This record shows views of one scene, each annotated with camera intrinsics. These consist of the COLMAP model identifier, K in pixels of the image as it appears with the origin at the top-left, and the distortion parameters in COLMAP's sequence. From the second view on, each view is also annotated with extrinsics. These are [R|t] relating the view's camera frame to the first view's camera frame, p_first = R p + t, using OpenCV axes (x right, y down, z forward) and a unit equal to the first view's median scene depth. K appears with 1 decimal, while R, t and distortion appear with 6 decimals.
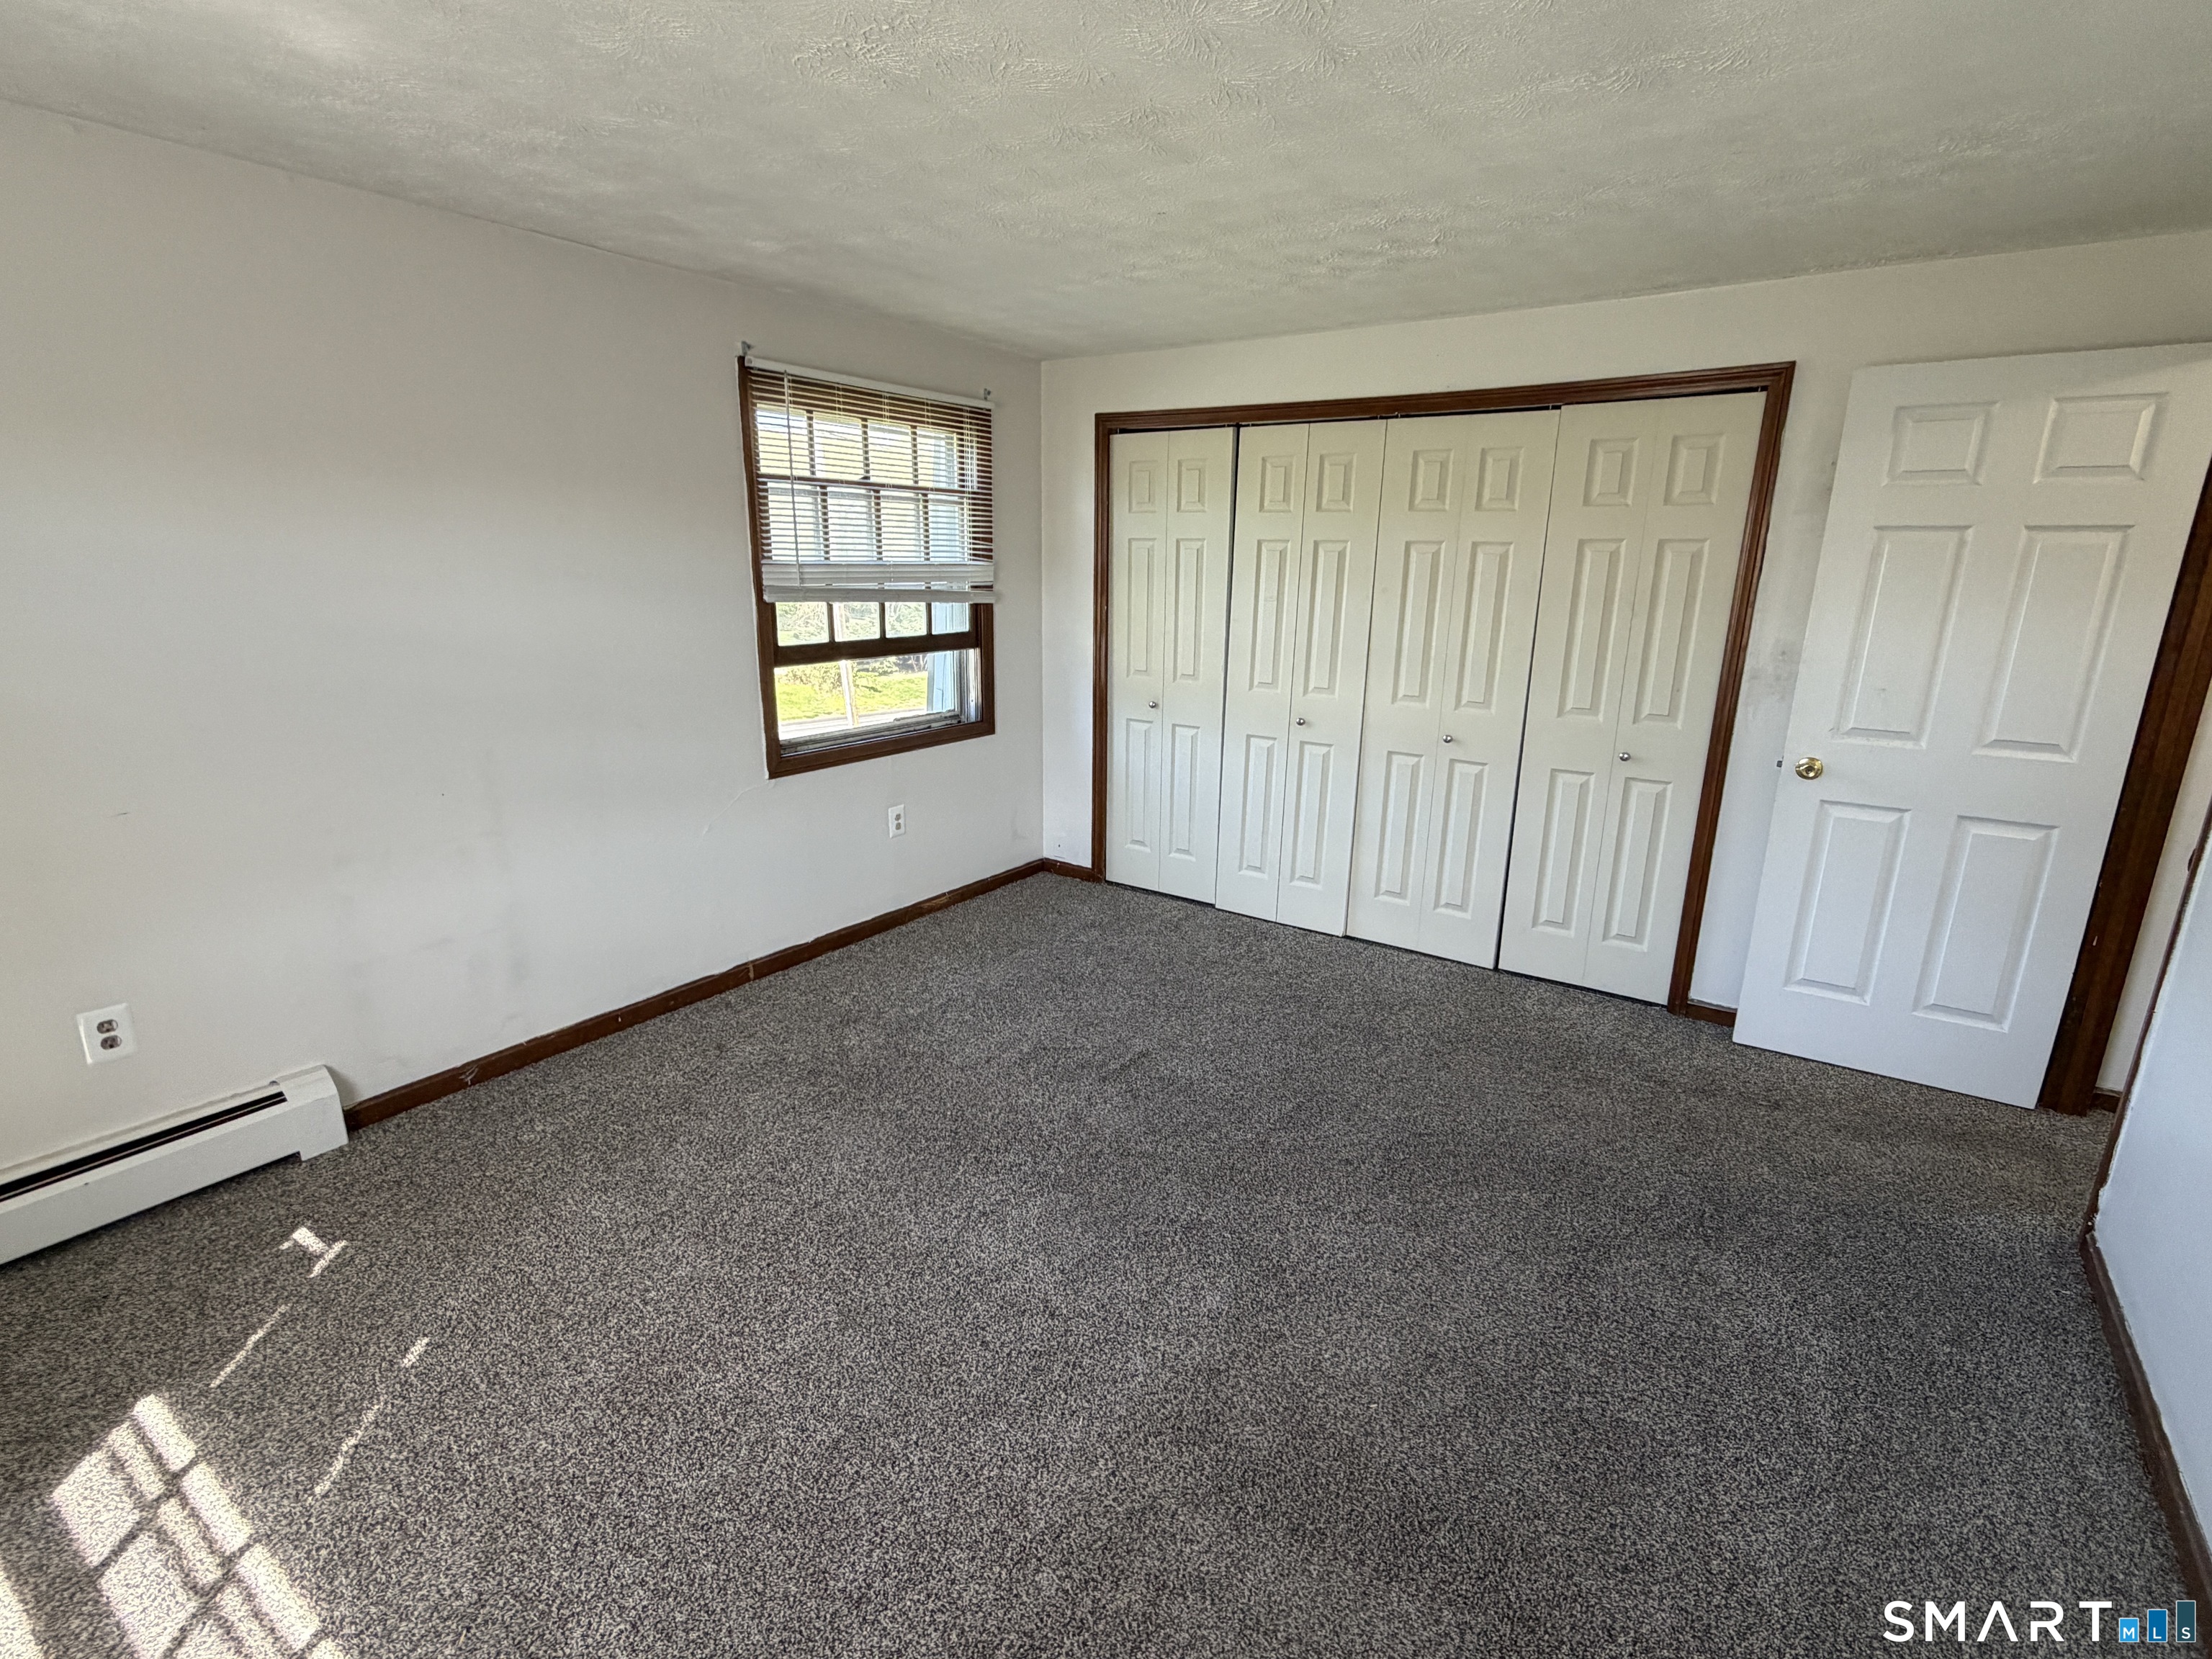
lens RADIAL K [[1029.1, 0, 1105.5], [0, 1029.1, 829.4], [0, 0, 1]] dist [-0.002170, -0.000619]
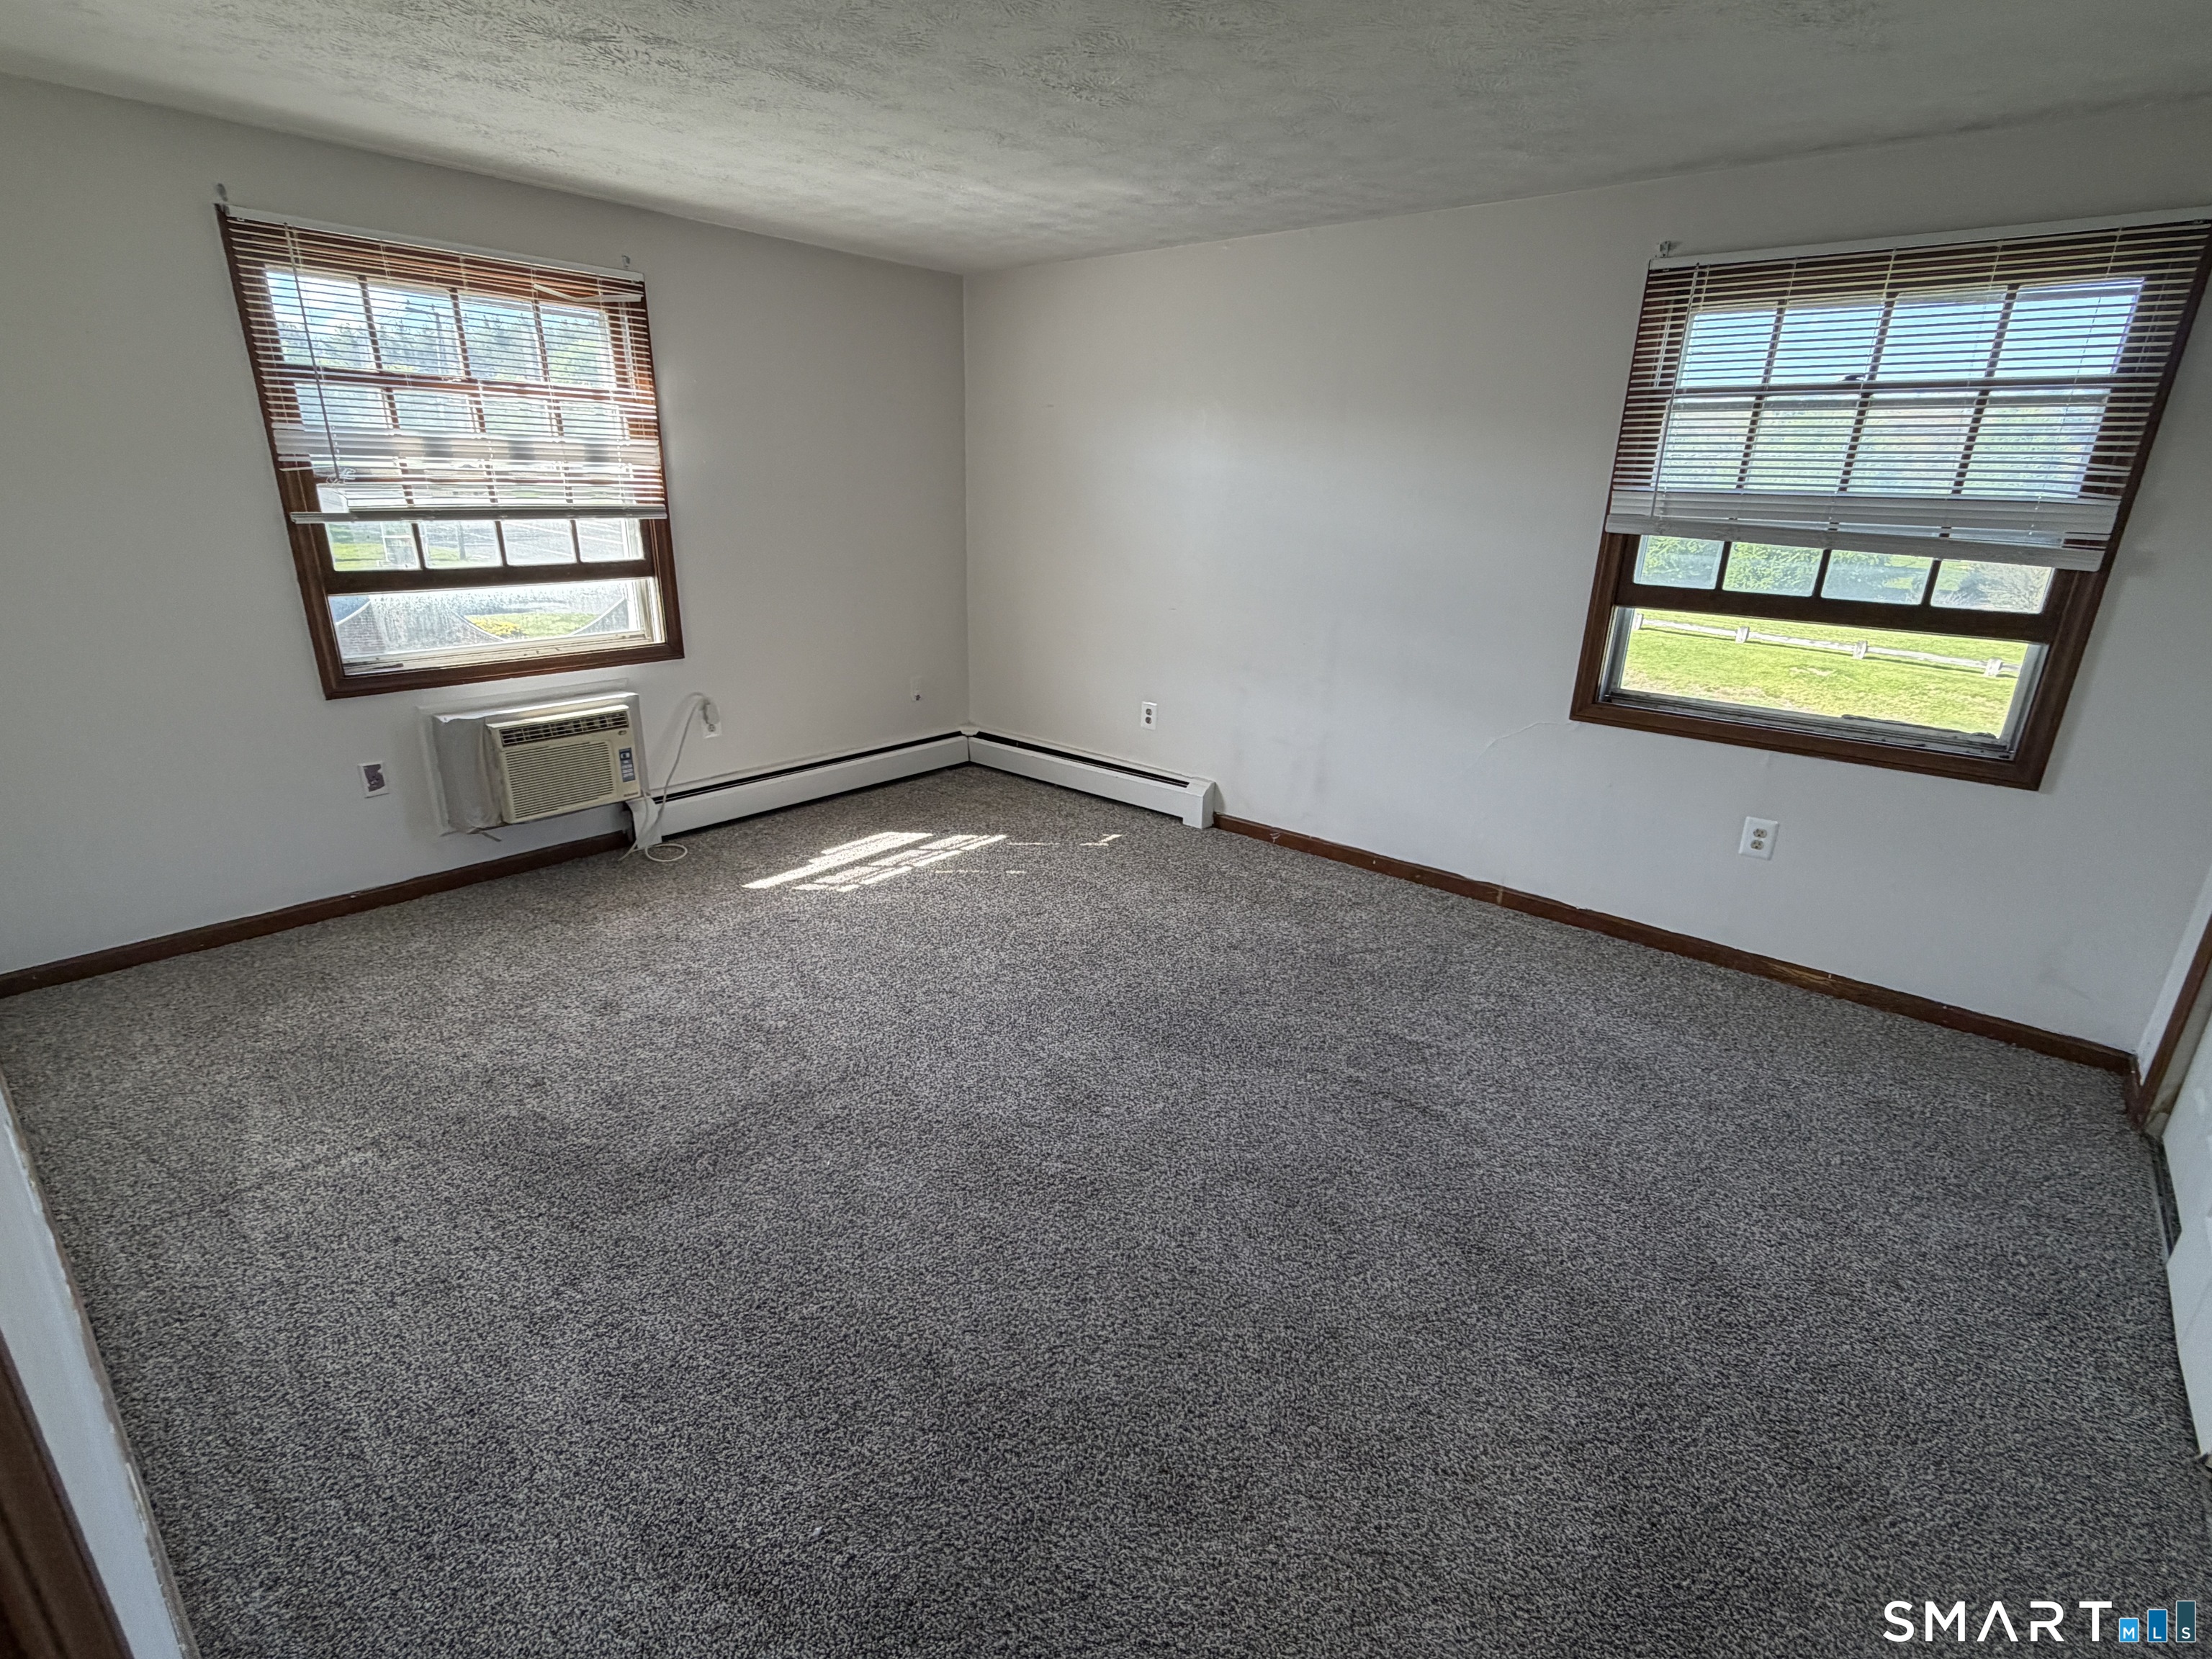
lens RADIAL K [[1029.1, 0, 1108.0], [0, 1029.1, 820.4], [0, 0, 1]] dist [-0.002170, -0.000619]
pose [[-0.086255, 0.299065, -0.950326, 0.634694], [-0.280692, 0.907945, 0.311205, -0.137974], [0.955914, 0.293592, 0.005630, 0.600590]]
